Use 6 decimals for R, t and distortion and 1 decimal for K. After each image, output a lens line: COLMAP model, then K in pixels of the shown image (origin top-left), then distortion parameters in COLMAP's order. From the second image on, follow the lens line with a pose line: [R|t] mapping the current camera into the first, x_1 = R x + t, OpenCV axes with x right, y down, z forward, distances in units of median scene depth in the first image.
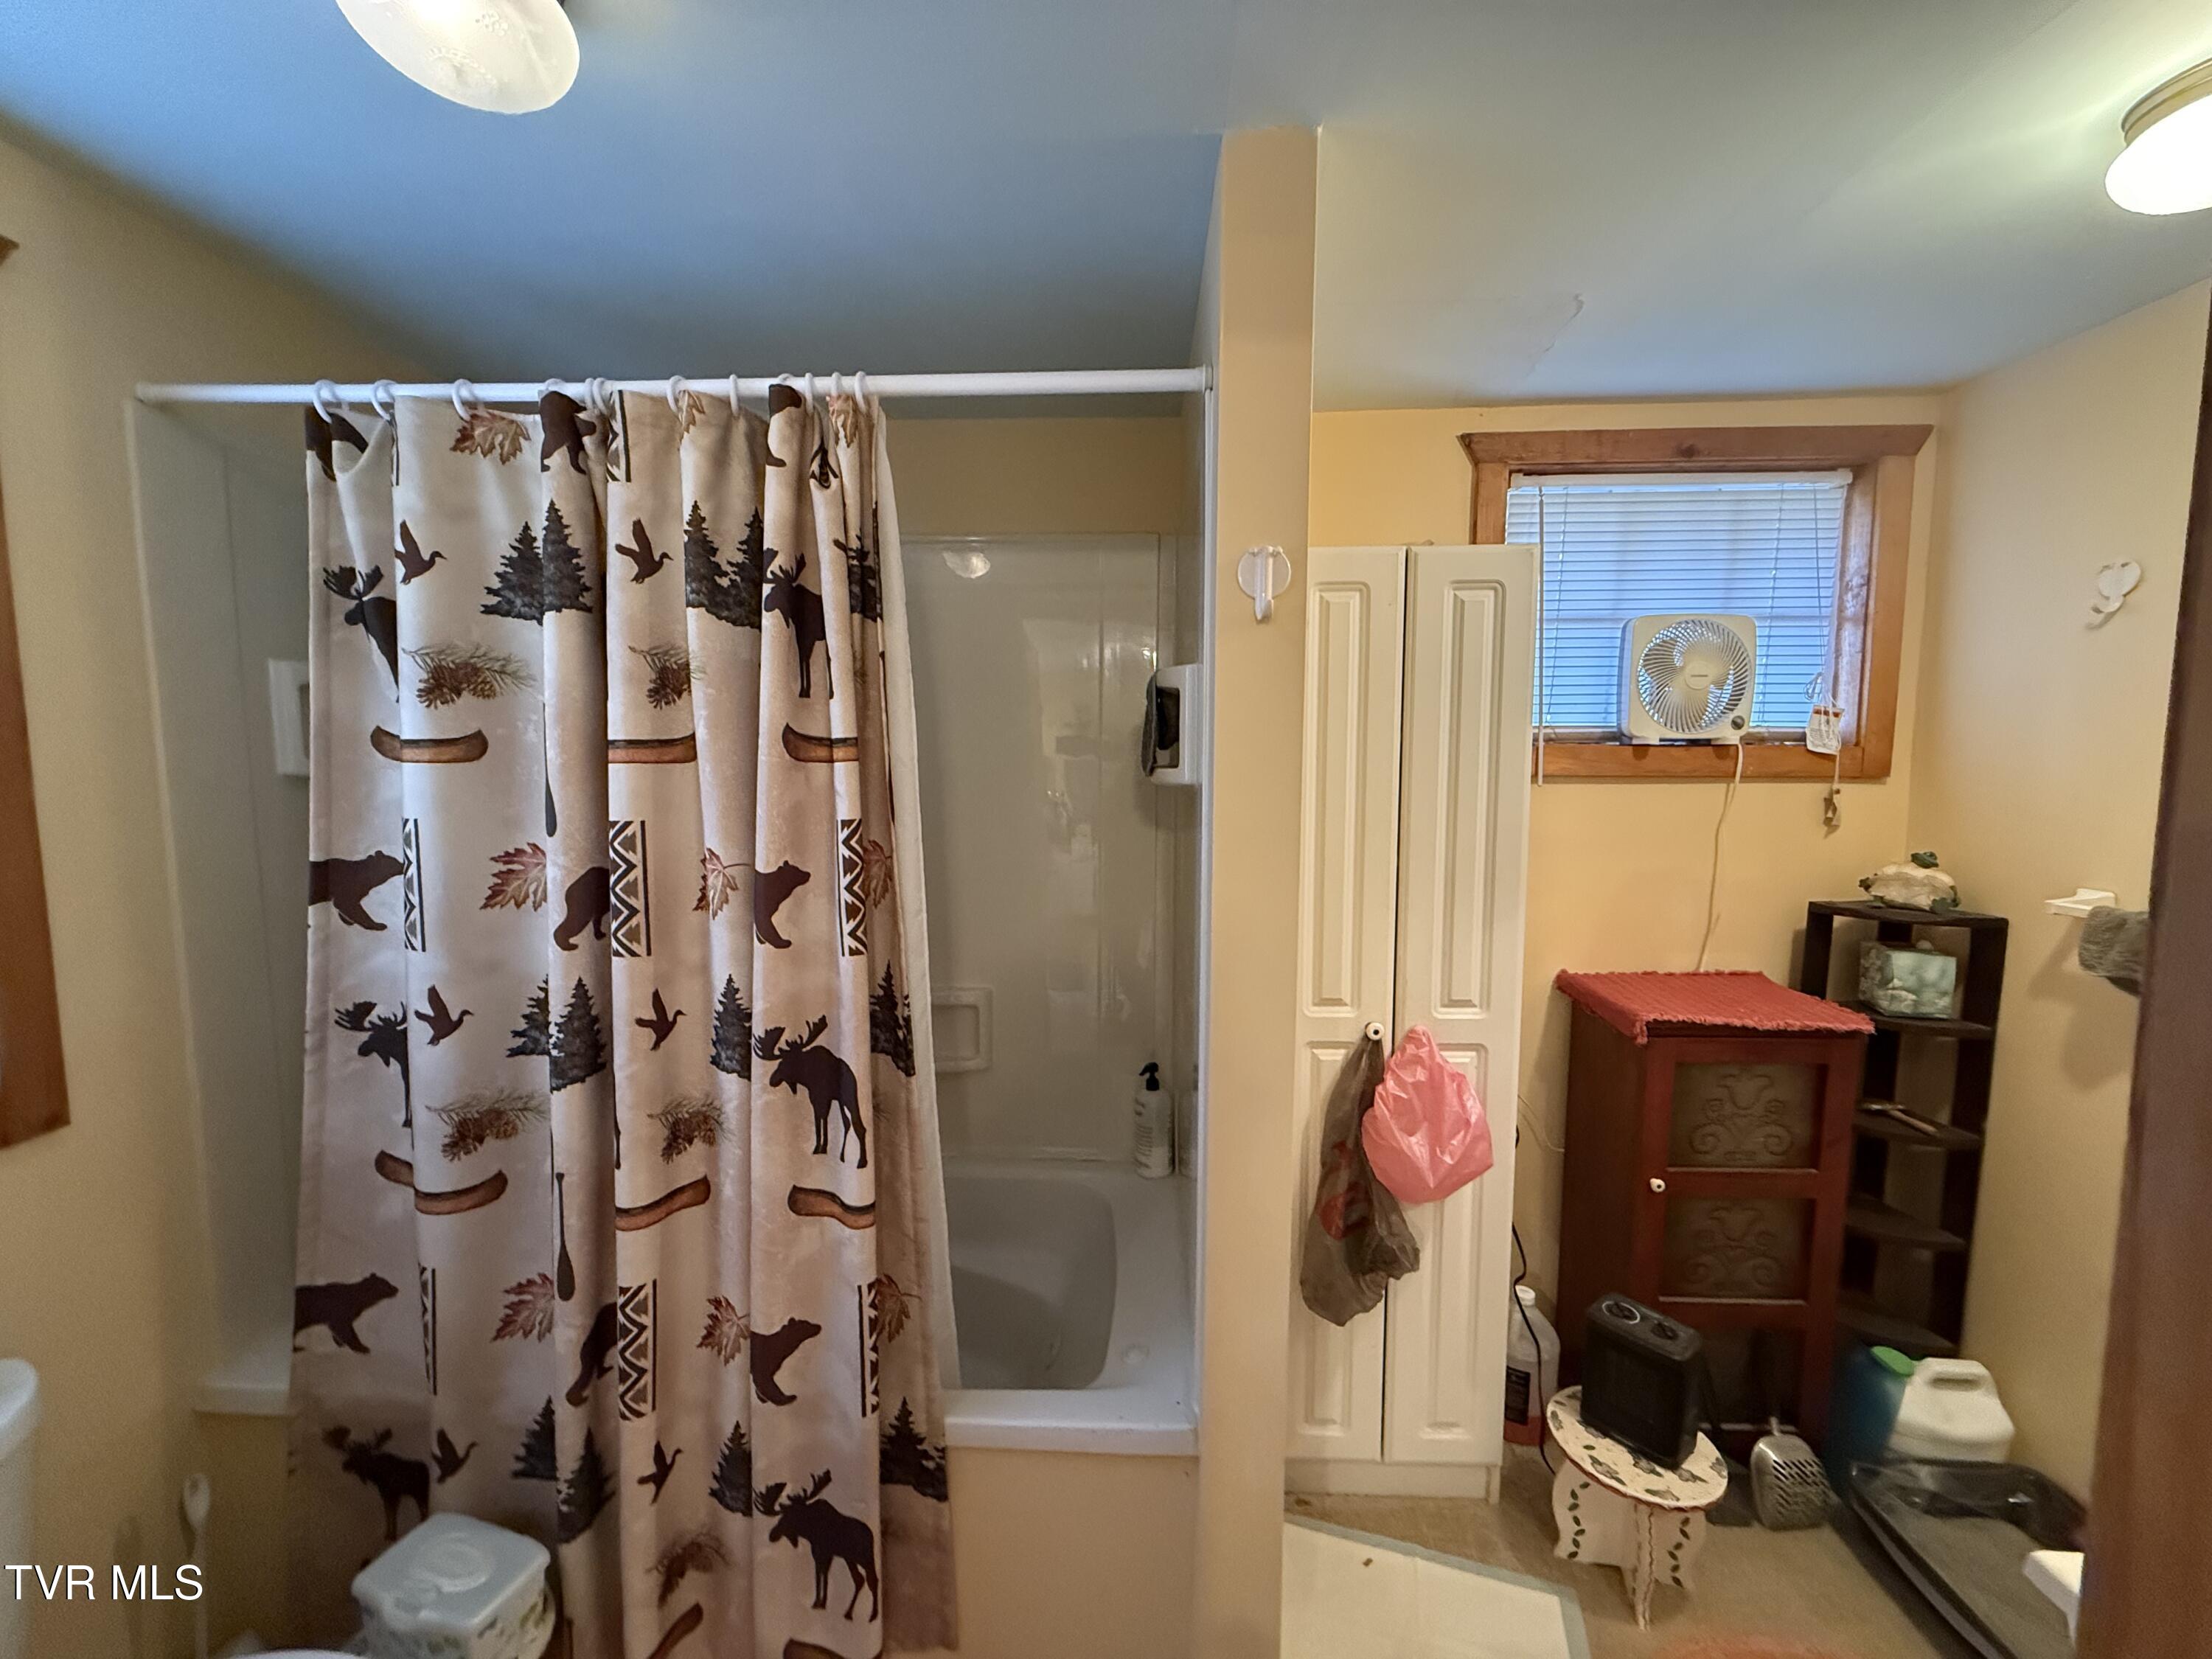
lens RADIAL K [[880.2, 0, 1101.2], [0, 880.2, 824.2], [0, 0, 1]] dist [-0.001573, 0.000706]
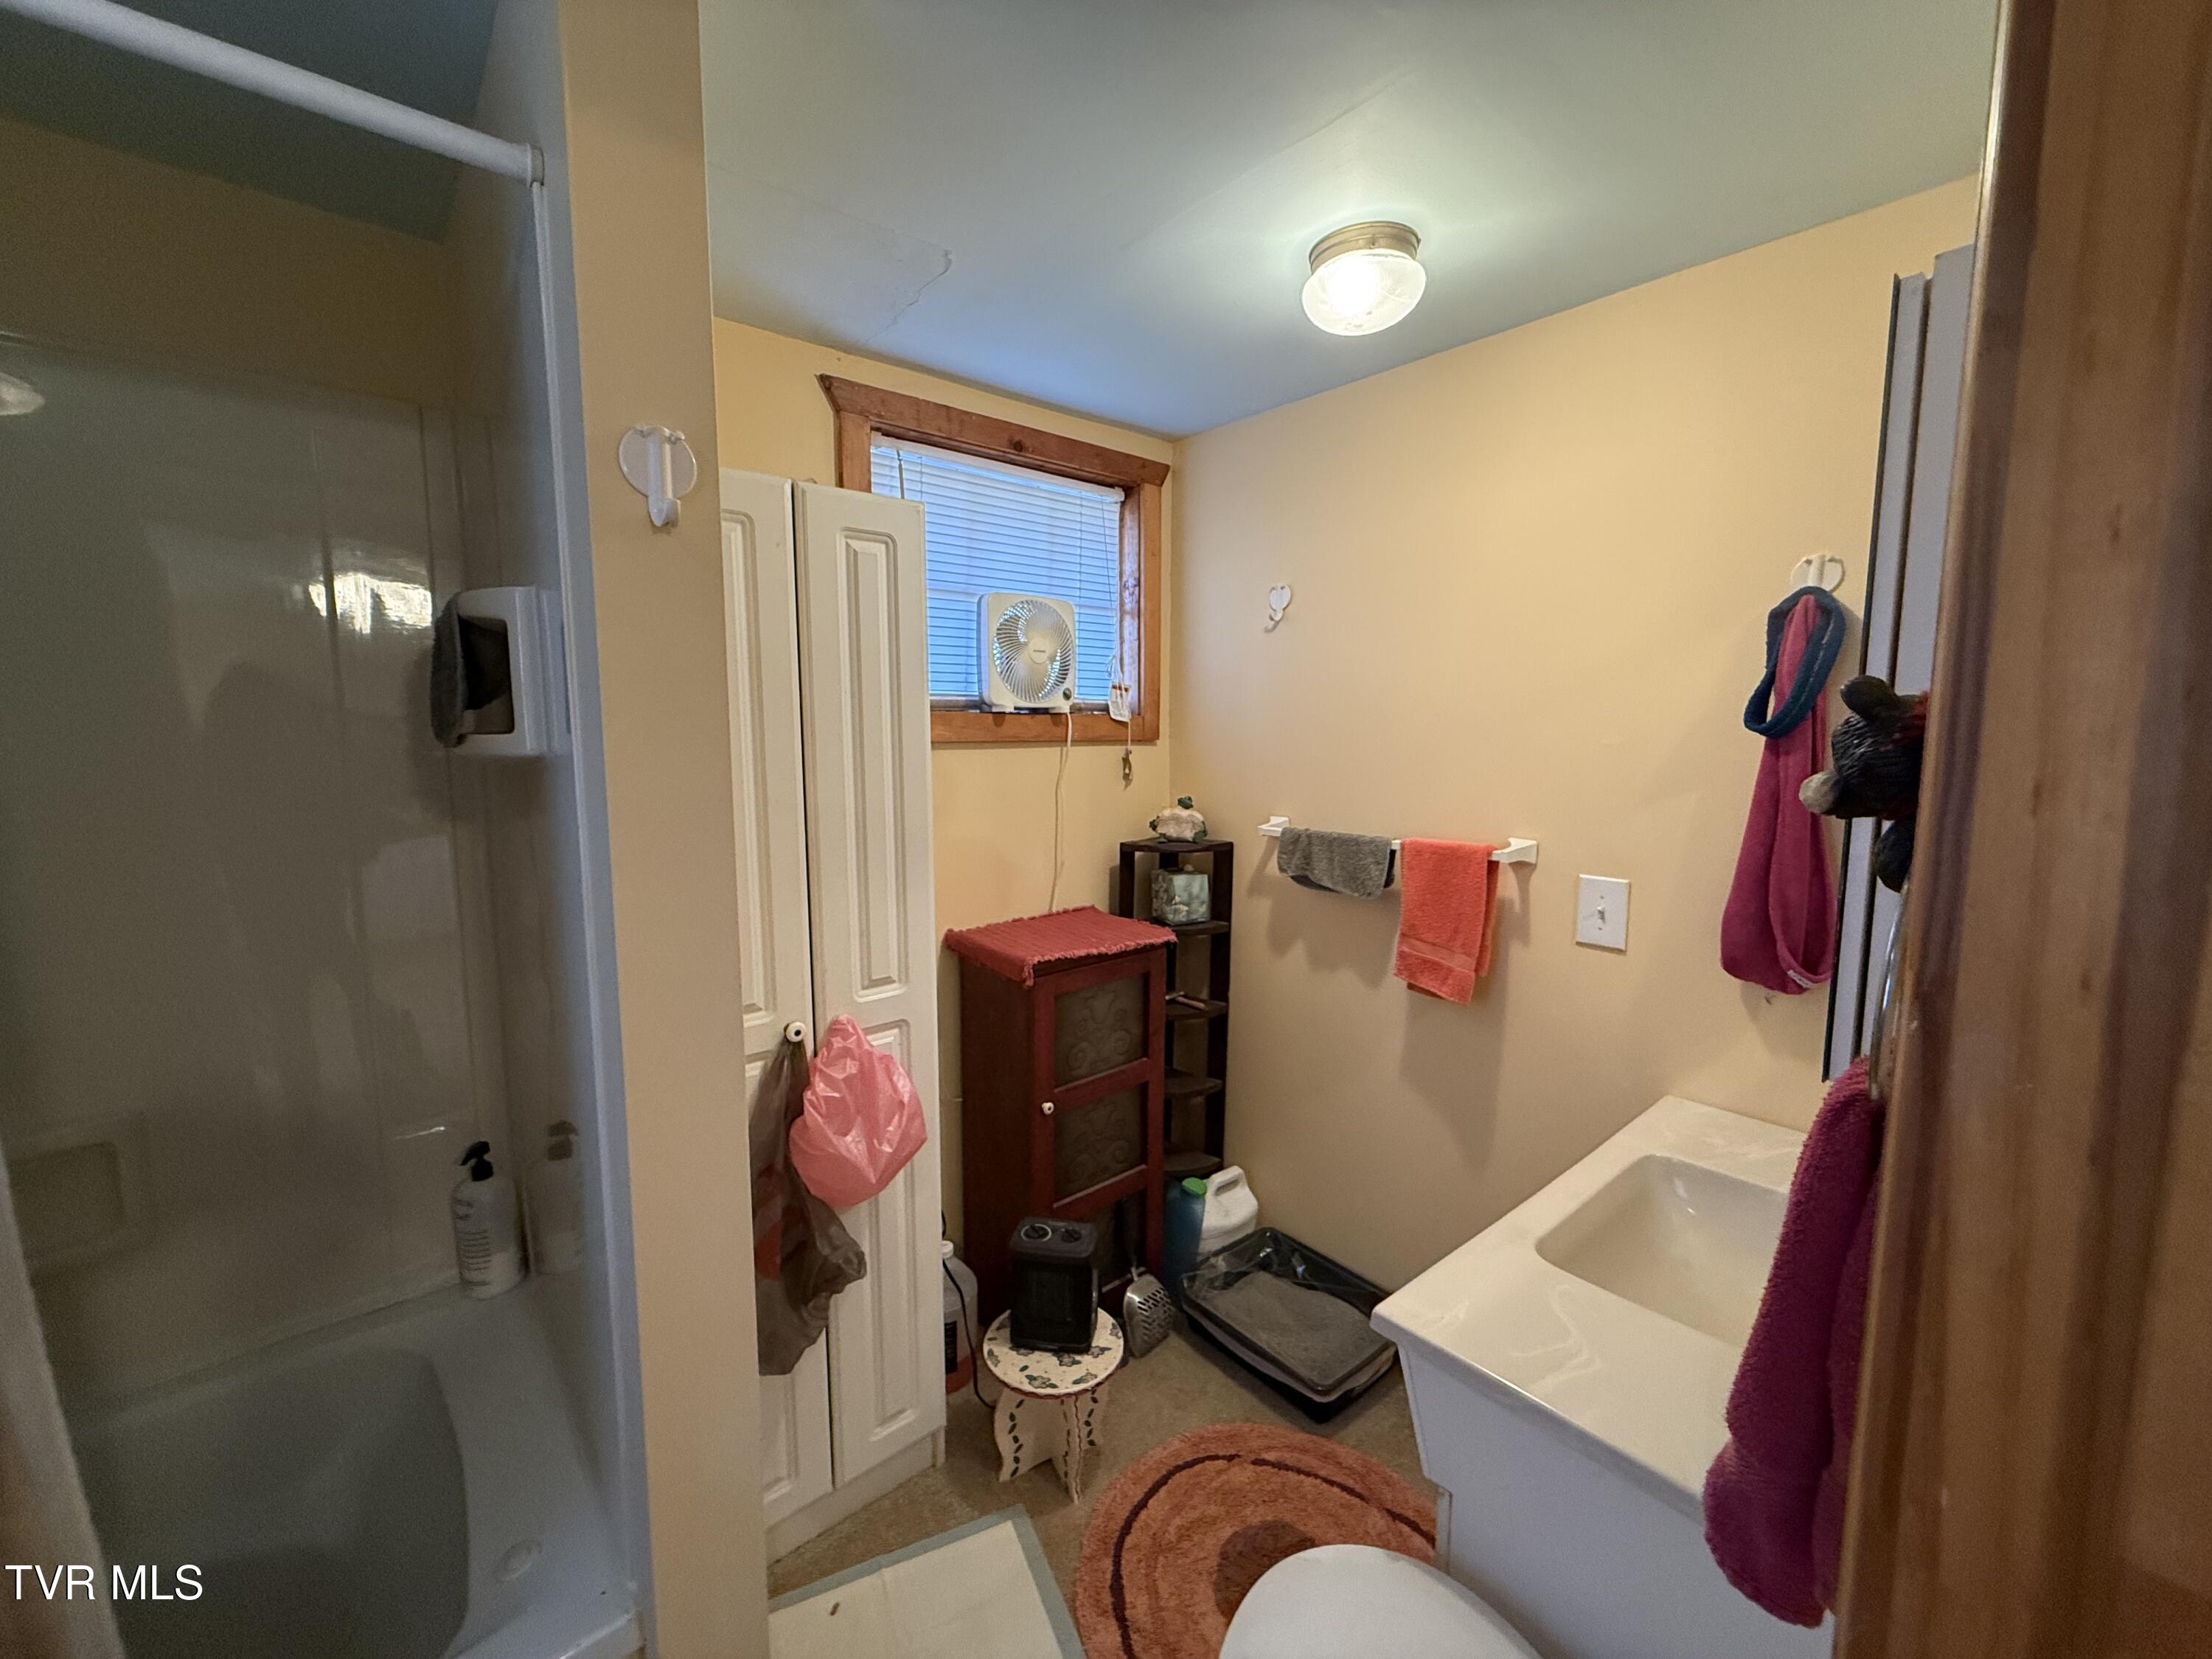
lens RADIAL K [[880.2, 0, 1105.5], [0, 880.2, 827.7], [0, 0, 1]] dist [-0.001573, 0.000706]
pose [[0.731059, -0.077569, 0.677890, -0.045940], [0.055599, 0.996985, 0.054123, -0.000103], [-0.680045, -0.001877, 0.733168, 0.143959]]
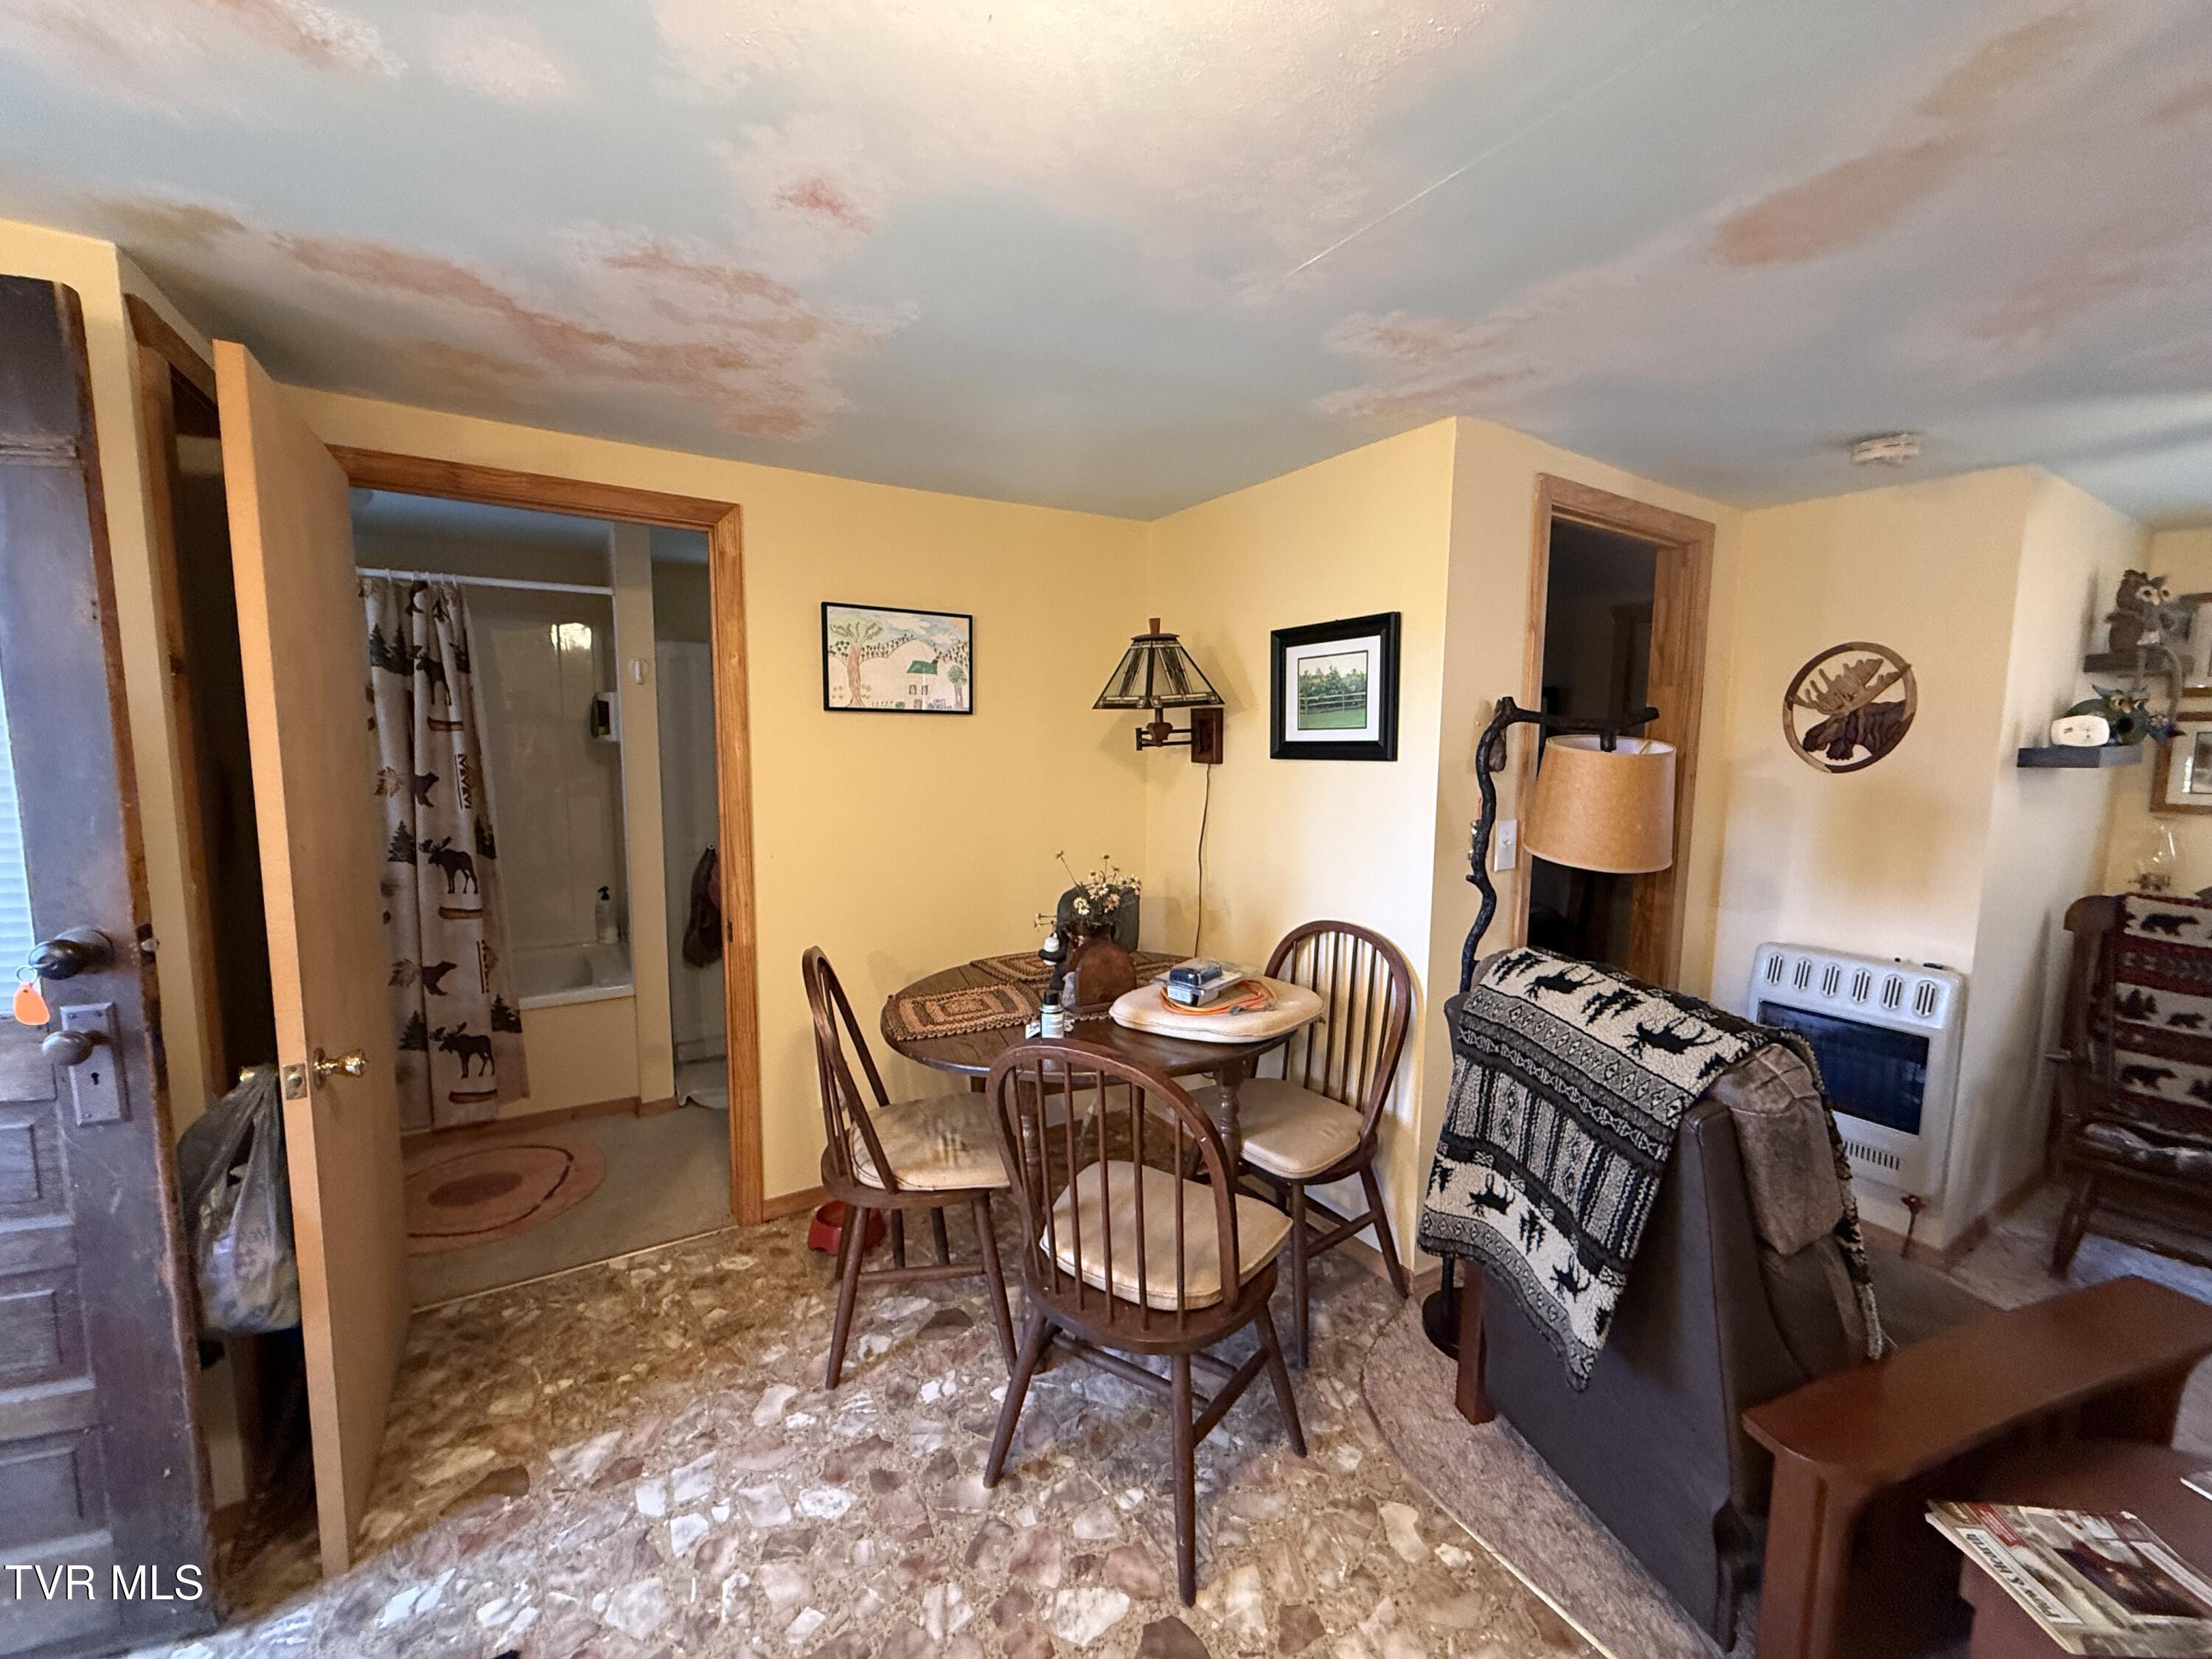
lens RADIAL K [[880.2, 0, 1100.7], [0, 880.2, 828.5], [0, 0, 1]] dist [-0.001573, 0.000706]
pose [[0.829388, -0.057181, 0.555739, -0.138156], [0.039536, 0.998262, 0.043709, 0.129127], [-0.557272, -0.014280, 0.830207, -1.600606]]
